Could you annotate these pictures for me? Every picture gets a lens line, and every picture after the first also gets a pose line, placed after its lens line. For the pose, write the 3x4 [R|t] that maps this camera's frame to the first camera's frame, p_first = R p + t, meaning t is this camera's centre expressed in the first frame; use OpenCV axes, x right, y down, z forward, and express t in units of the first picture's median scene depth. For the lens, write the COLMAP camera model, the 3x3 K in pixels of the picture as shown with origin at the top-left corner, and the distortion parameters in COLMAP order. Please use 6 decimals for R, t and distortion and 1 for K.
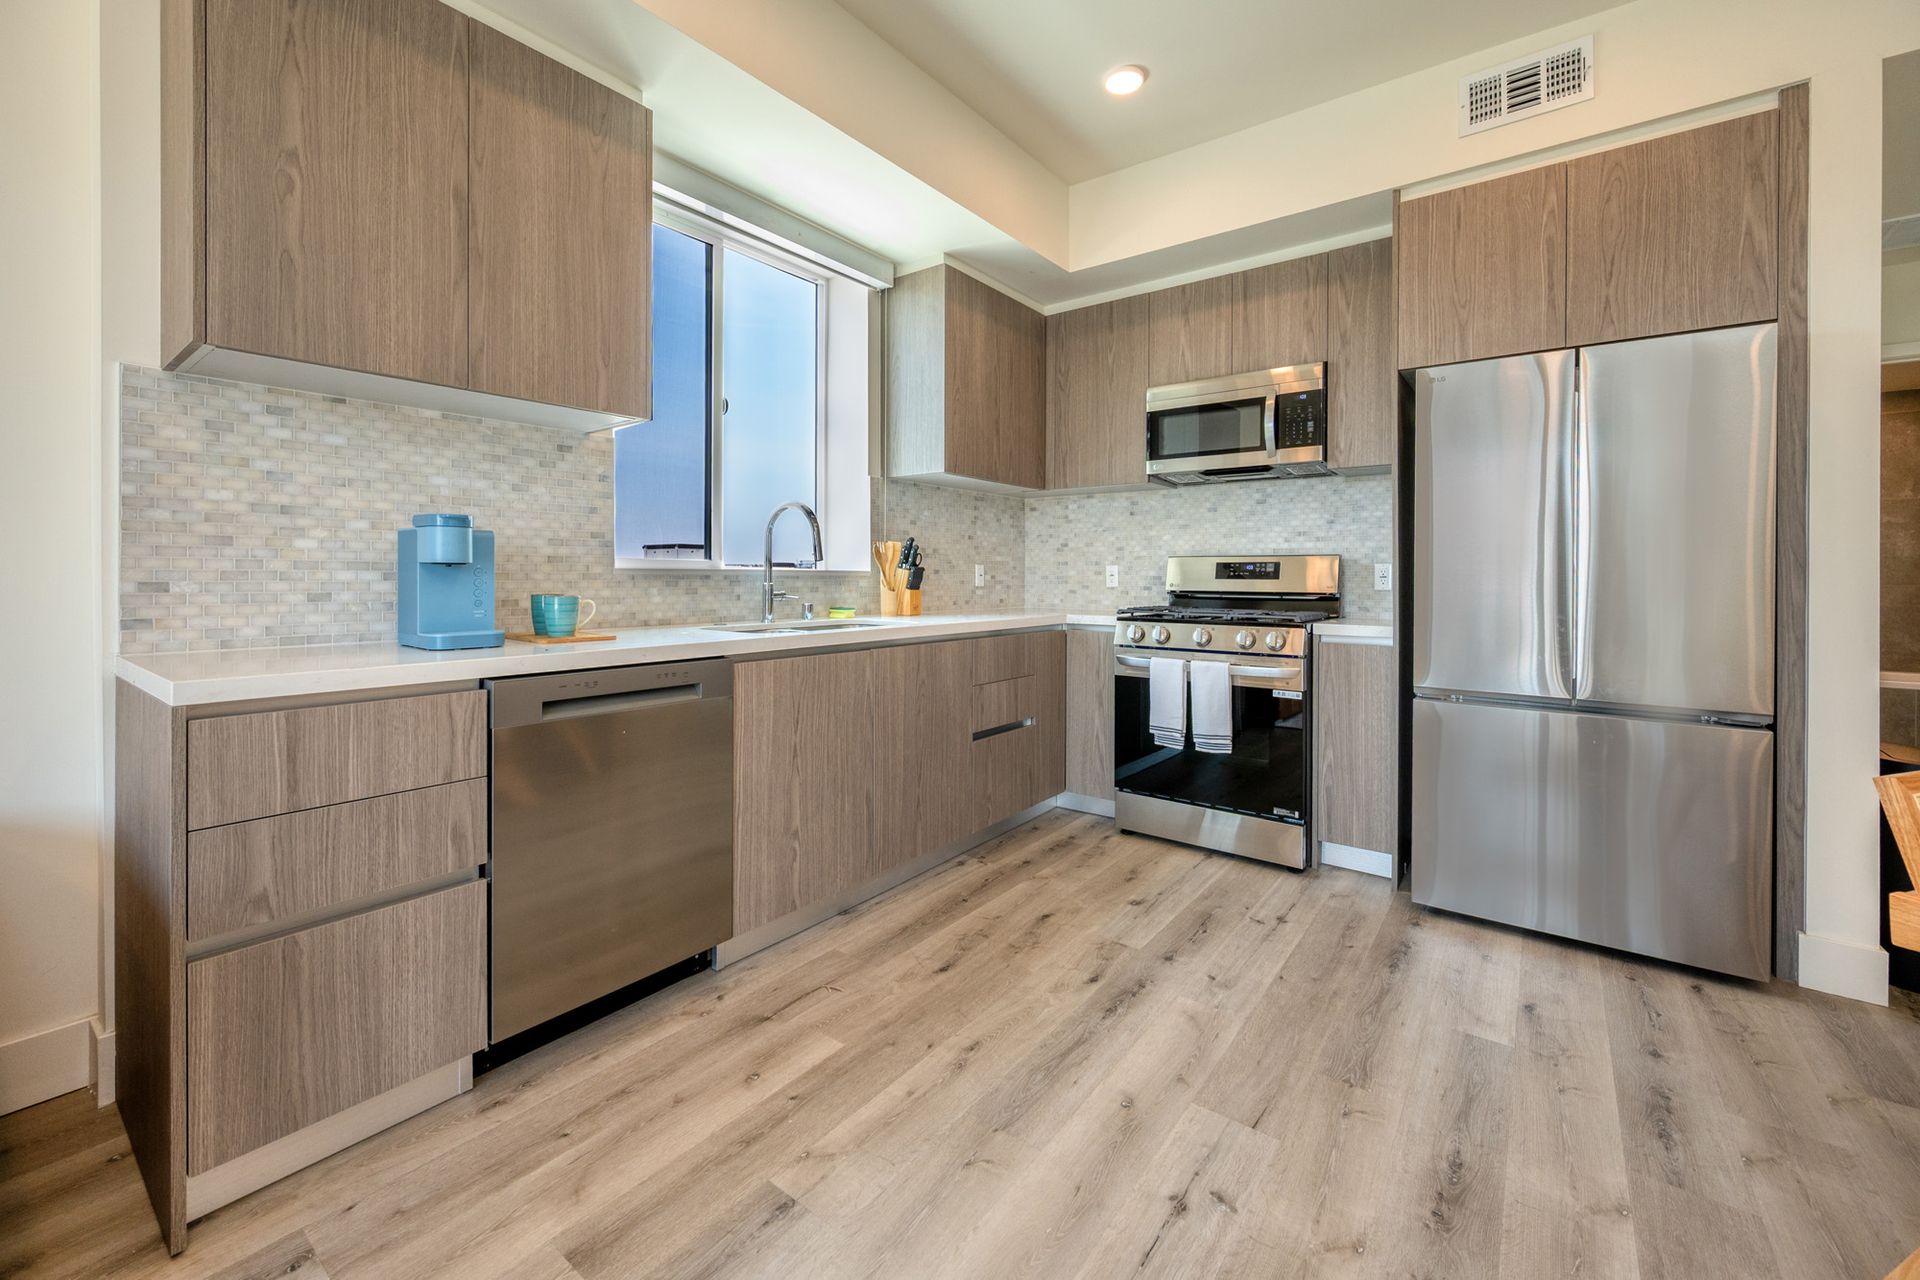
lens RADIAL K [[767.1, 0, 960.3], [0, 767.1, 578.9], [0, 0, 1]] dist [-0.009765, 0.000483]
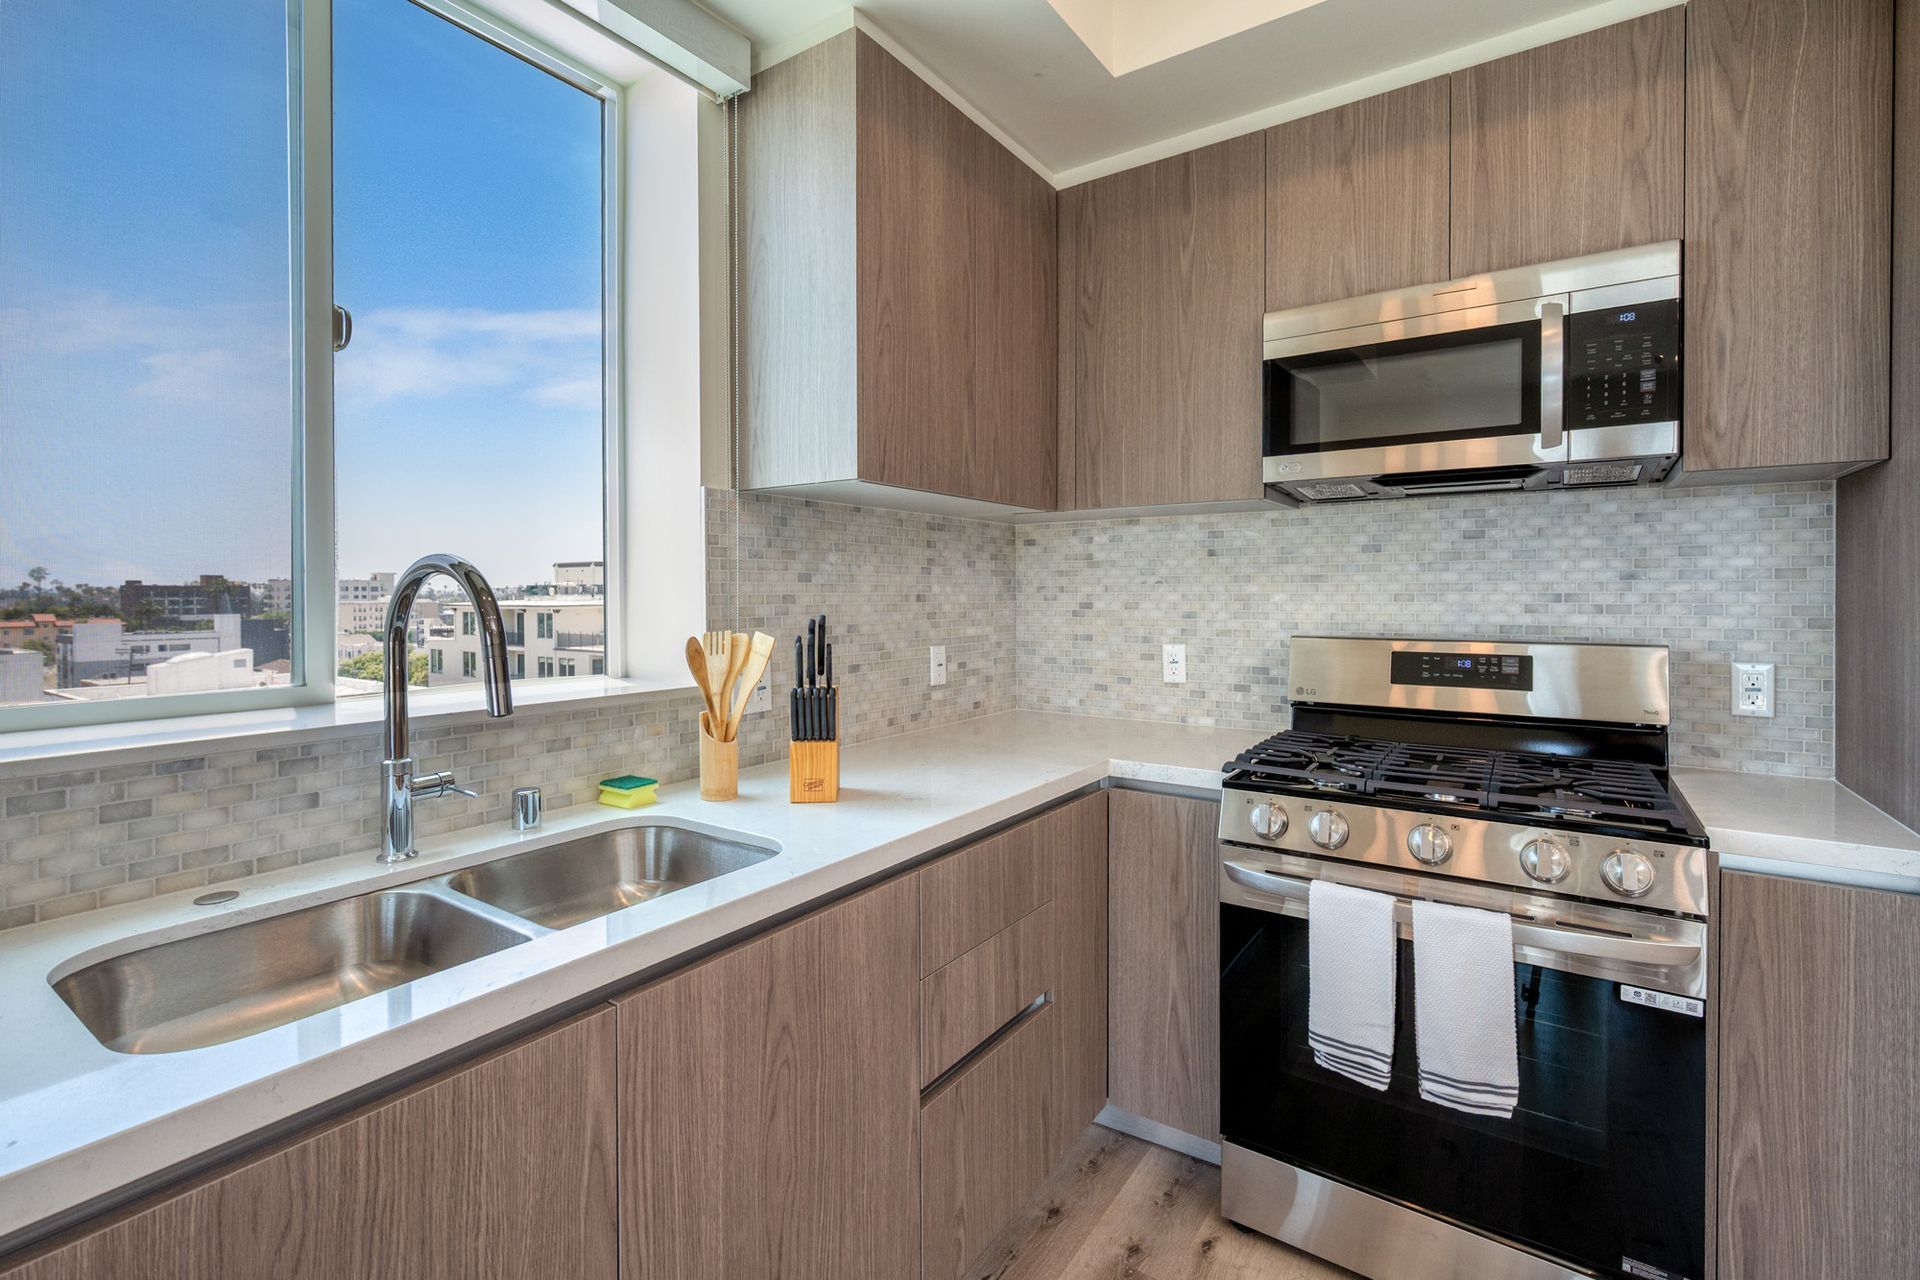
lens RADIAL K [[850.3, 0, 959.3], [0, 850.3, 602.3], [0, 0, 1]] dist [0.004851, -0.000756]
pose [[0.999108, -0.006711, 0.041693, 0.025767], [0.006456, 0.999960, 0.006232, -0.094579], [-0.041733, -0.005957, 0.999111, 0.677190]]
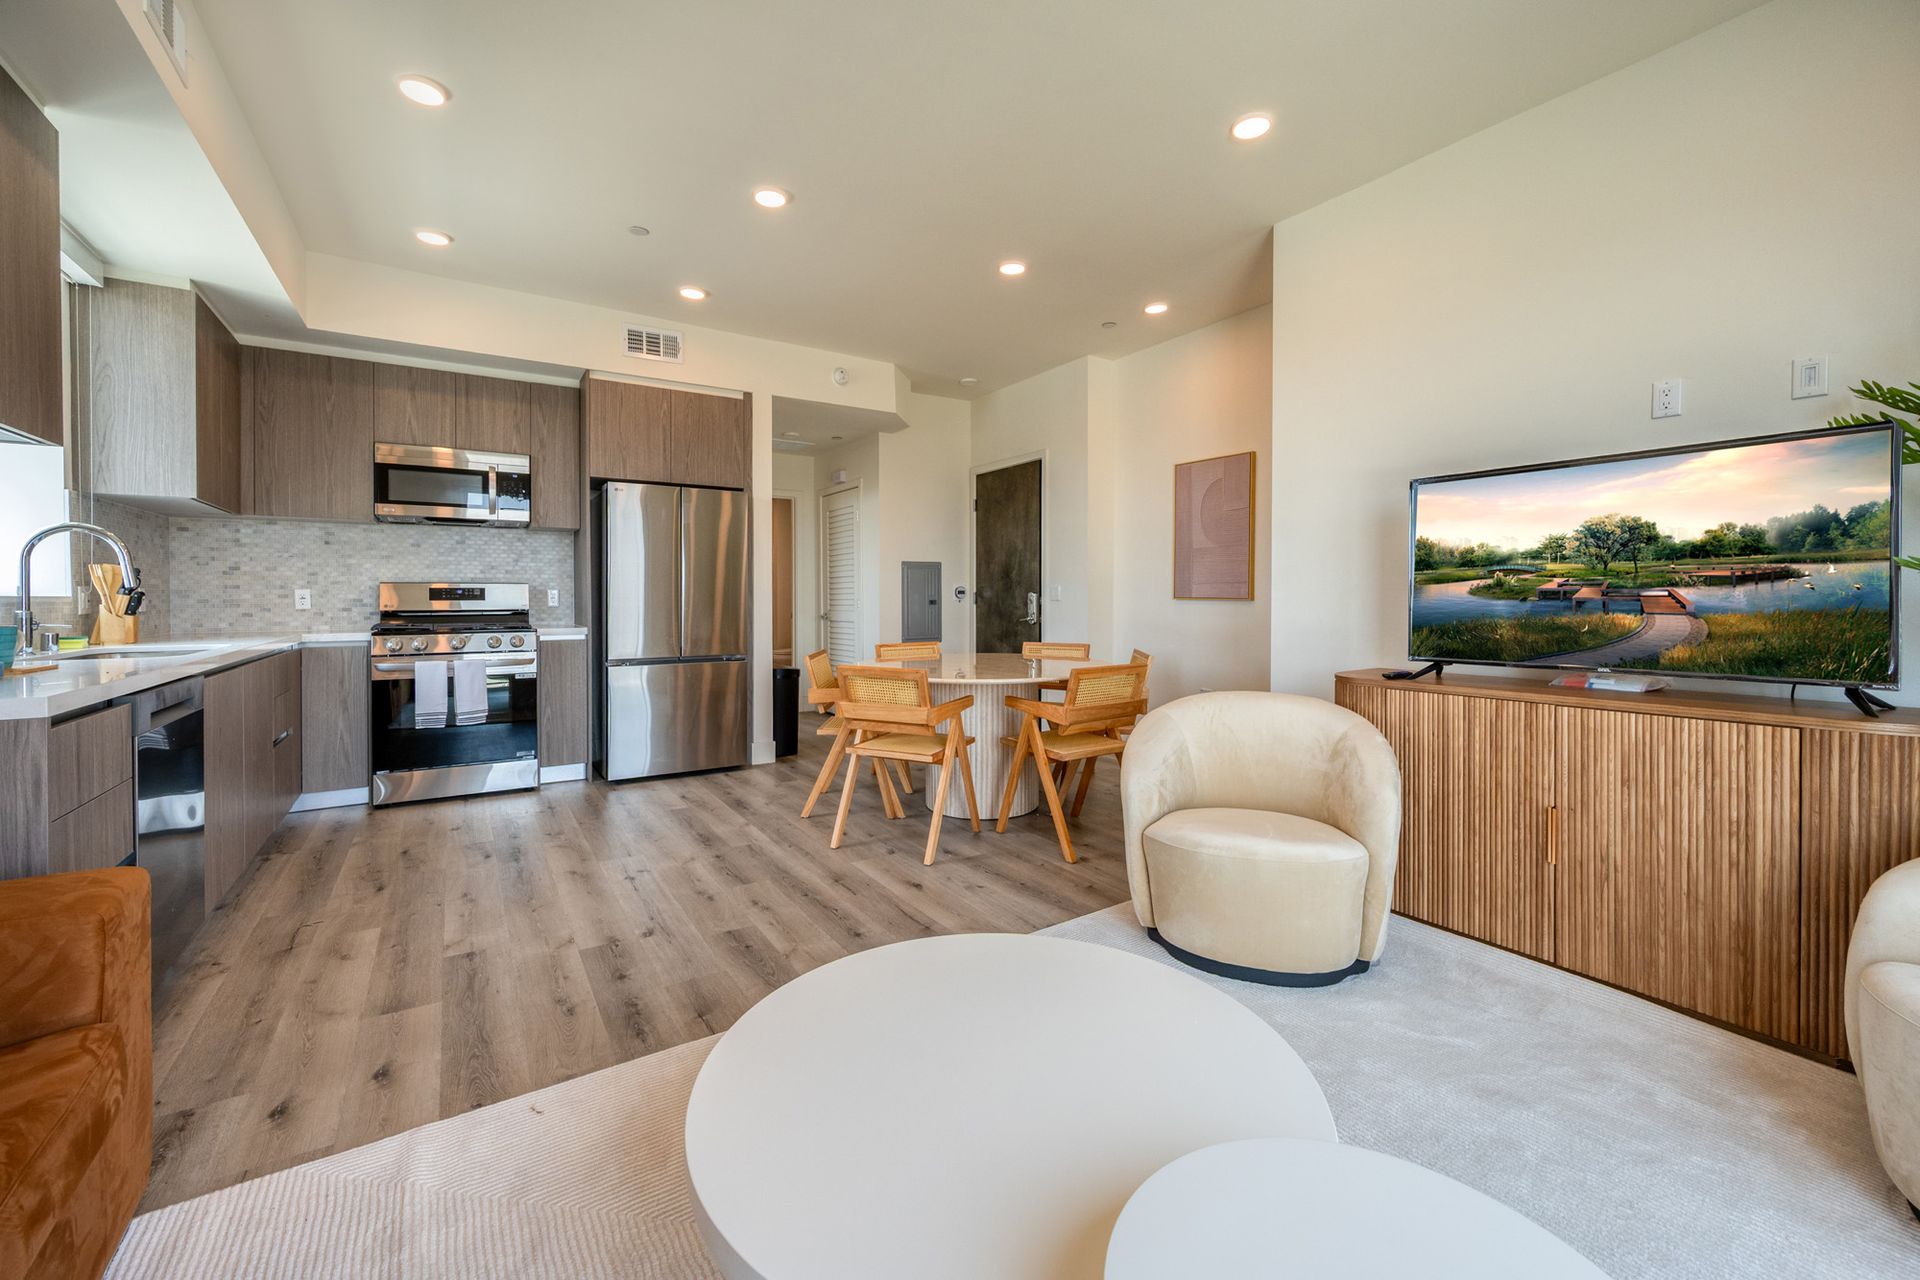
lens RADIAL K [[767.1, 0, 959.7], [0, 767.1, 599.2], [0, 0, 1]] dist [-0.009765, 0.000483]
pose [[0.336179, -0.010232, 0.941742, -0.878486], [0.008757, 0.999932, 0.007738, -0.007248], [-0.941757, 0.005646, 0.336246, -0.397236]]
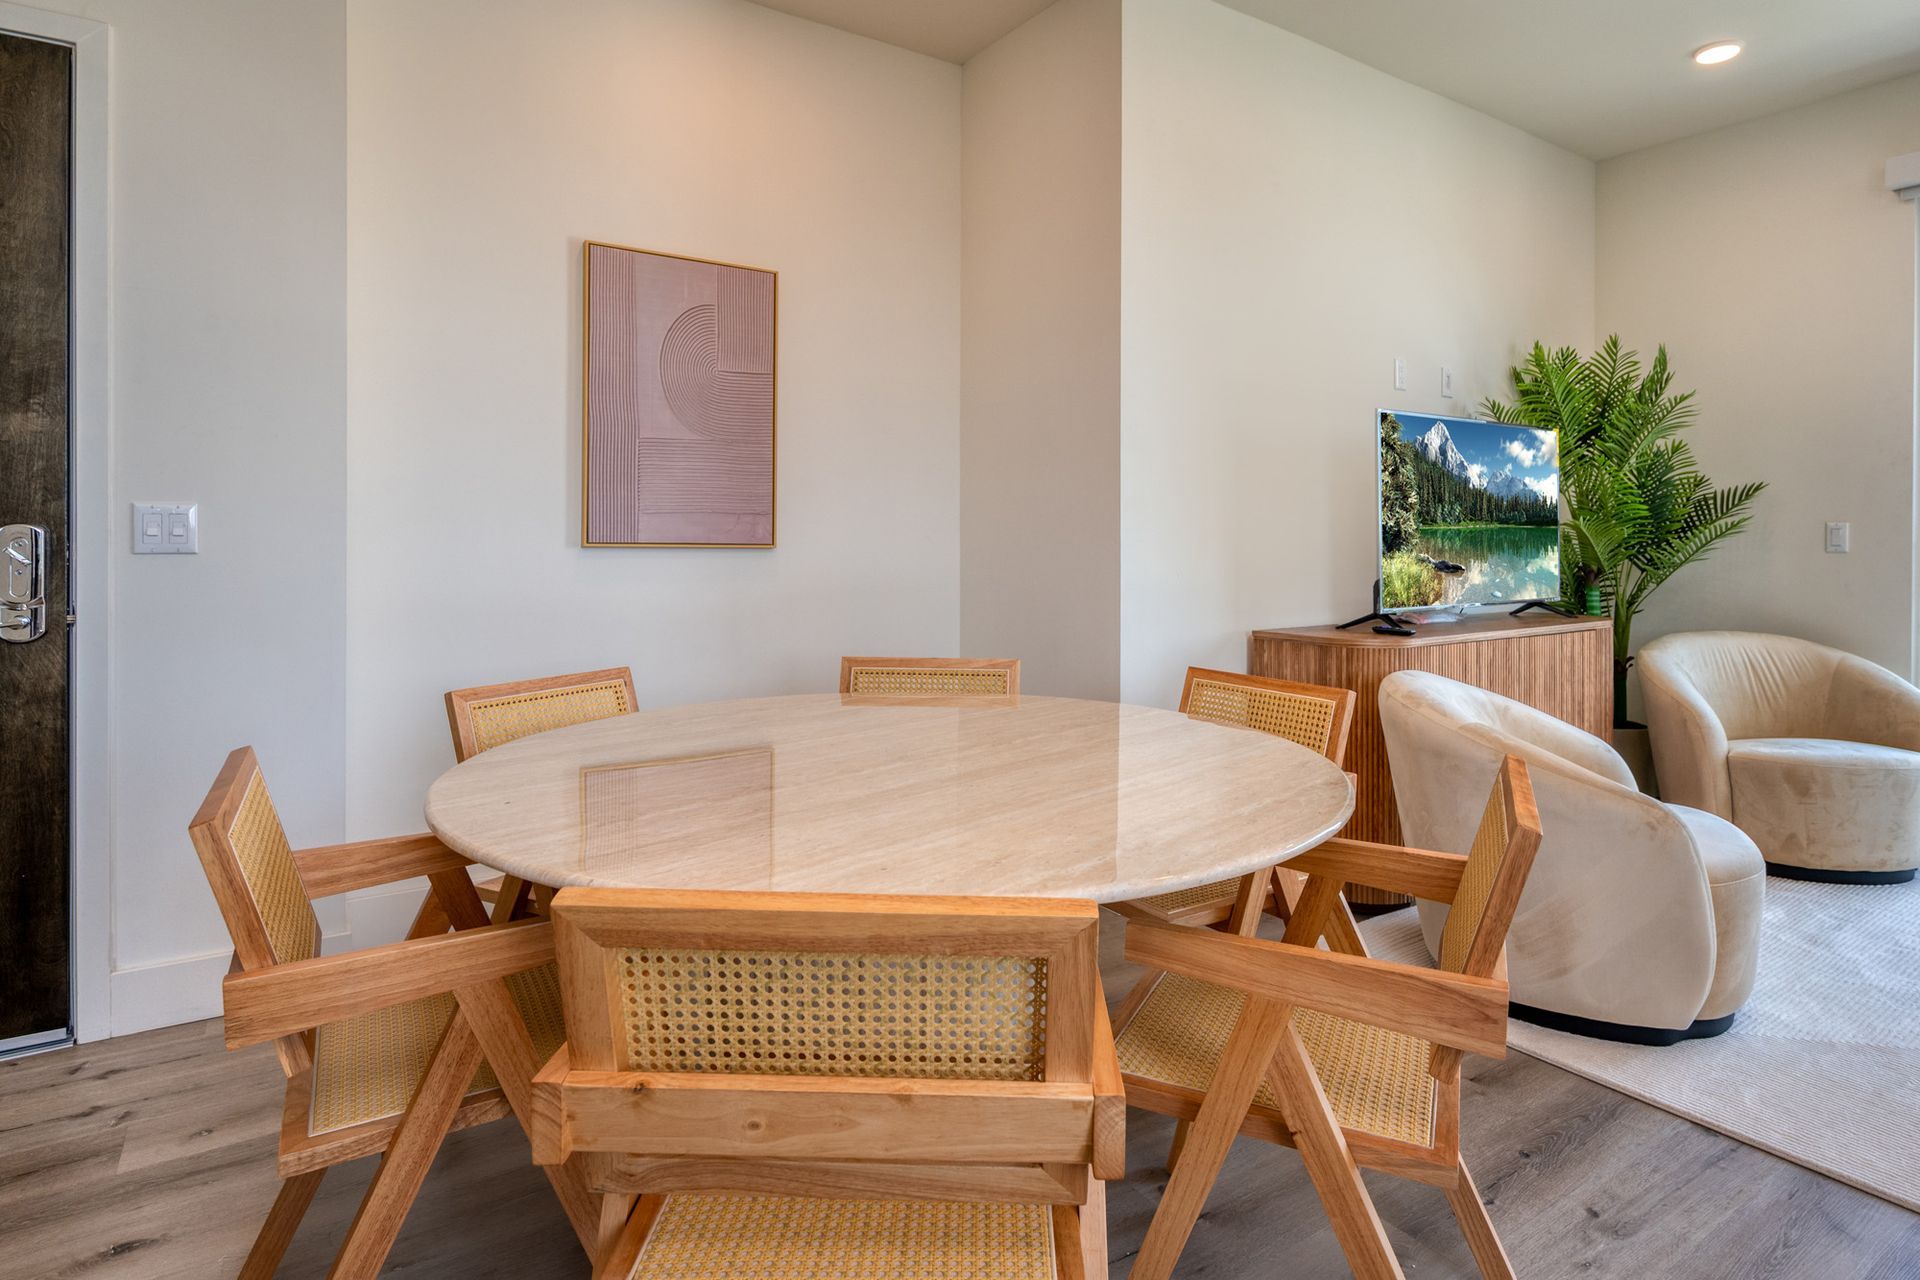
lens RADIAL K [[1032.9, 0, 999.0], [0, 1032.9, 544.4], [0, 0, 1]] dist [-0.011056, 0.001312]
pose [[-0.943784, -0.002444, 0.330555, 0.516467], [0.001828, 0.999919, 0.012611, -0.004135], [-0.330559, 0.012507, -0.943703, 0.840335]]
